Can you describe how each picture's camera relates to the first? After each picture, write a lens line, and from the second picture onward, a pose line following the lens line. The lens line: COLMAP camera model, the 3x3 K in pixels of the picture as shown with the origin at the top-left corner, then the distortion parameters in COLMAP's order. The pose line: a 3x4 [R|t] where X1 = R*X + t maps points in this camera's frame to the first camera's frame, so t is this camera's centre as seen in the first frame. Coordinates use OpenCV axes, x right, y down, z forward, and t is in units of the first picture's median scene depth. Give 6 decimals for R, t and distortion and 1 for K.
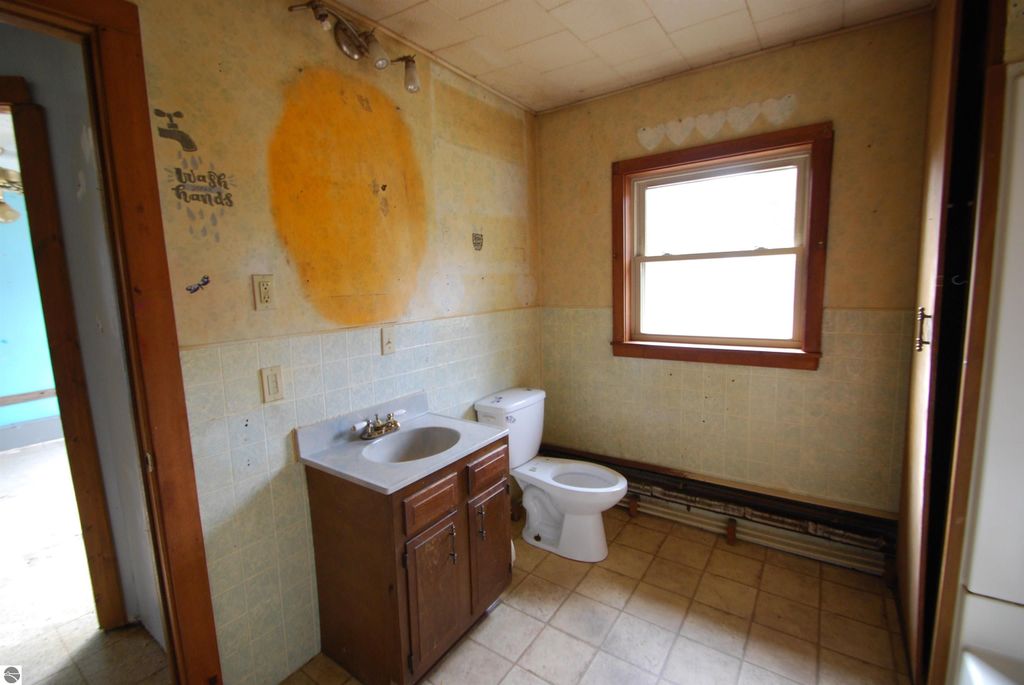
lens RADIAL K [[450.2, 0, 509.4], [0, 450.2, 338.5], [0, 0, 1]] dist [0.012200, -0.015862]
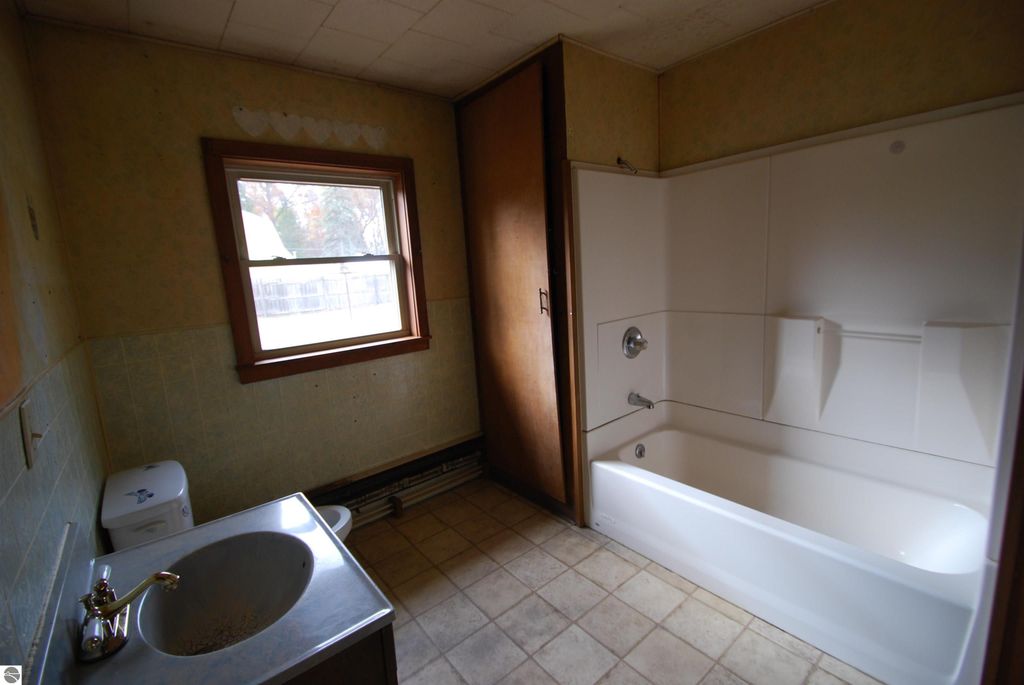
lens RADIAL K [[450.2, 0, 509.4], [0, 450.2, 338.5], [0, 0, 1]] dist [0.012200, -0.015862]
pose [[0.267796, -0.138322, 0.953495, -0.460980], [0.177798, 0.979739, 0.092193, -0.035232], [-0.946928, 0.144840, 0.286964, 0.372393]]
